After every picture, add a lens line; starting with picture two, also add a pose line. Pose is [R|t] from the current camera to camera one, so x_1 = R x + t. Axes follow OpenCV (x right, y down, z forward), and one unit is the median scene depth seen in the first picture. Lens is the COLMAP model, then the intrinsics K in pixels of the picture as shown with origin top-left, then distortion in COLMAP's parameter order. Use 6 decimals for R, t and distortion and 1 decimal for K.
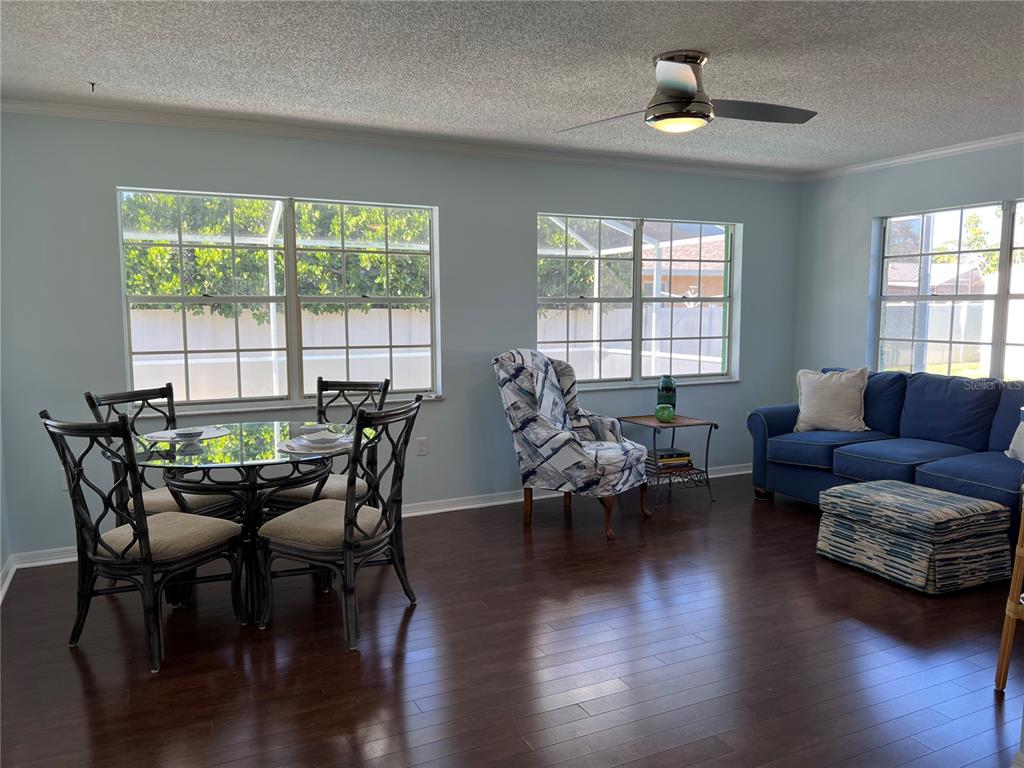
lens RADIAL K [[771.2, 0, 514.7], [0, 771.2, 386.5], [0, 0, 1]] dist [0.058319, -0.064546]
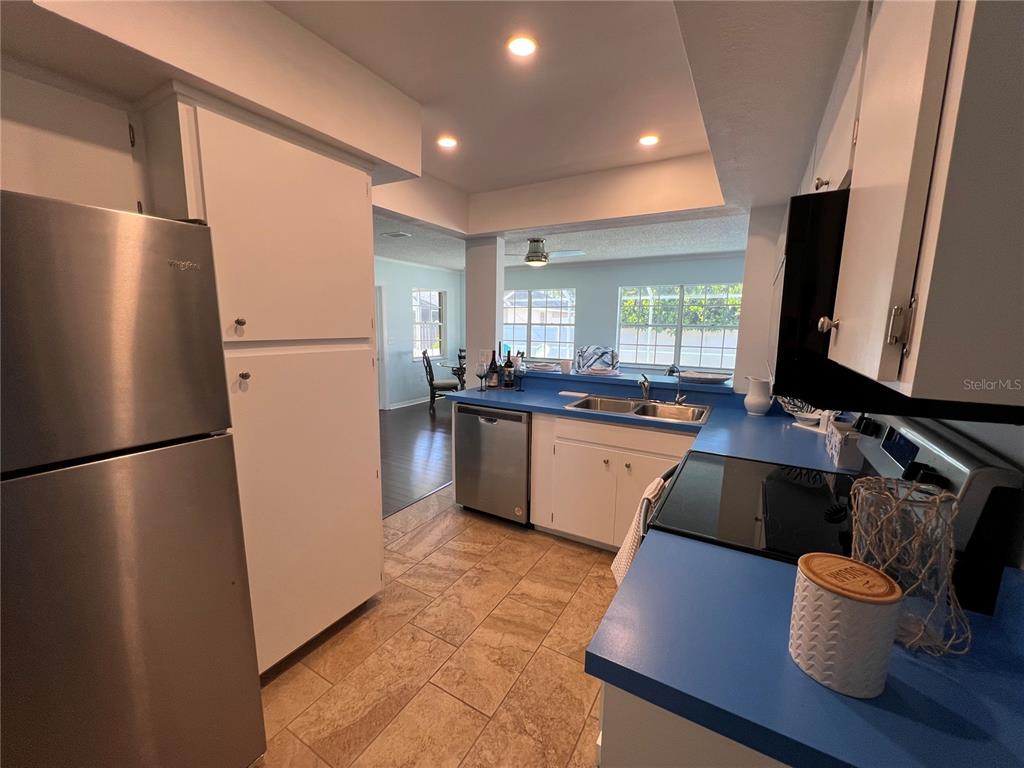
lens RADIAL K [[409.8, 0, 512.2], [0, 409.8, 387.8], [0, 0, 1]] dist [-0.002087, -0.000028]
pose [[0.549680, 0.137453, -0.823989, 1.038510], [-0.100415, 0.990090, 0.098174, -0.020242], [0.829318, 0.028777, 0.558035, 0.078600]]
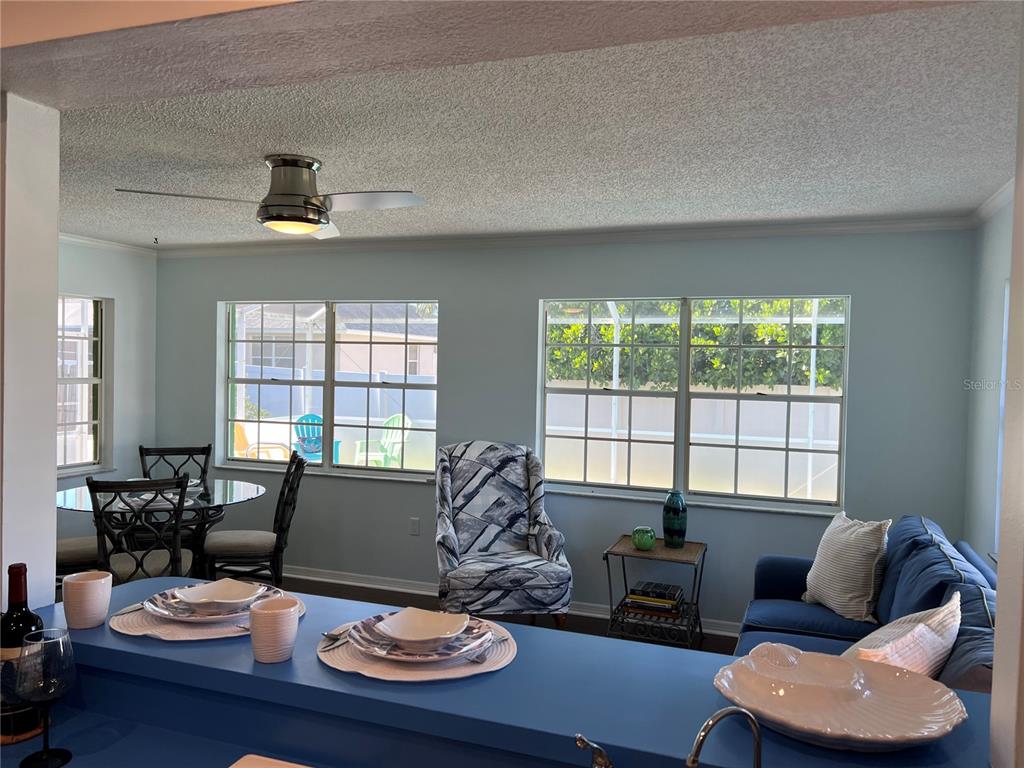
lens RADIAL K [[771.2, 0, 504.7], [0, 771.2, 384.2], [0, 0, 1]] dist [0.058319, -0.064546]
pose [[0.688392, 0.034361, -0.724524, 0.794266], [-0.096483, 0.994339, -0.044515, -0.088255], [0.718893, 0.100549, 0.687810, 0.384921]]
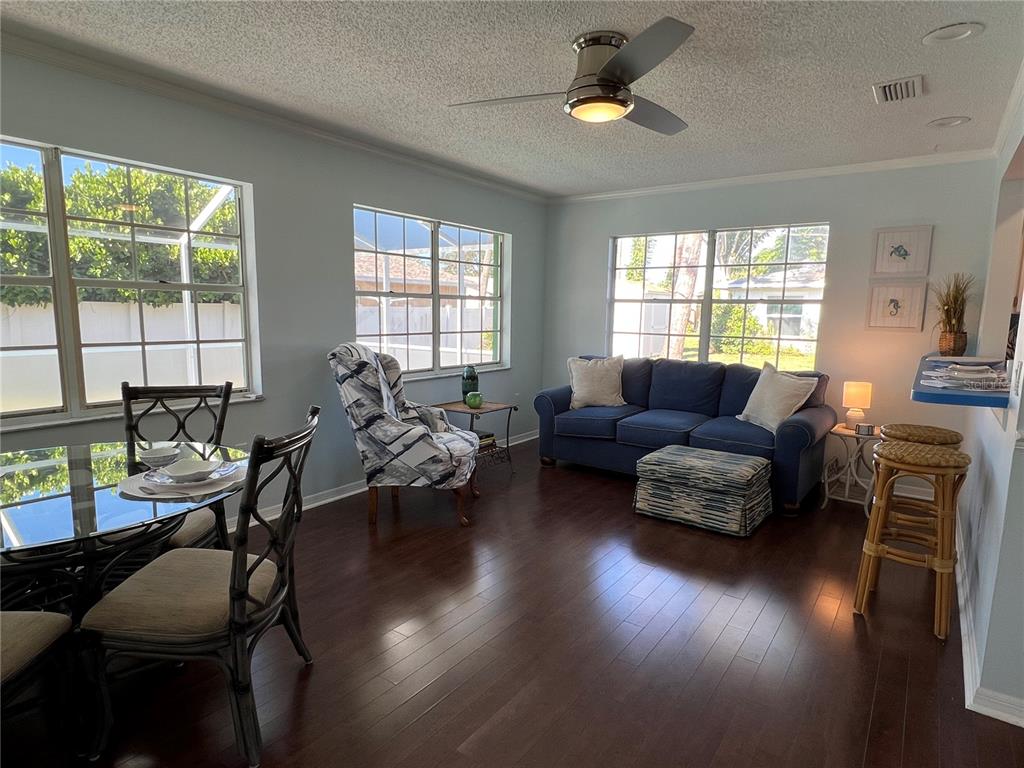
lens RADIAL K [[578.5, 0, 509.6], [0, 578.5, 395.2], [0, 0, 1]] dist [-0.002487, -0.002479]
pose [[0.879470, -0.052630, 0.473036, -0.180224], [0.030279, 0.998041, 0.054745, -0.018904], [-0.474991, -0.033824, 0.879340, 0.295578]]
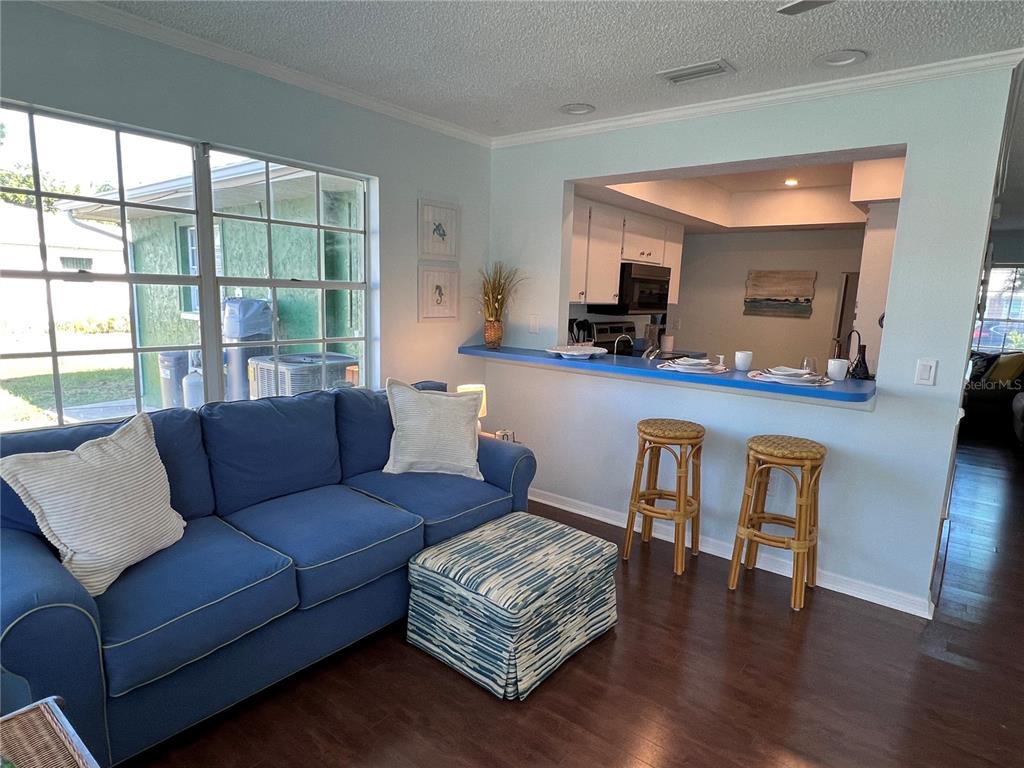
lens RADIAL K [[589.1, 0, 510.4], [0, 589.1, 390.0], [0, 0, 1]] dist [-0.014332, -0.000482]
pose [[-0.425251, -0.154181, 0.891846, 0.007041], [0.062600, 0.978013, 0.198927, -0.116142], [-0.902908, 0.140423, -0.406249, 1.076150]]
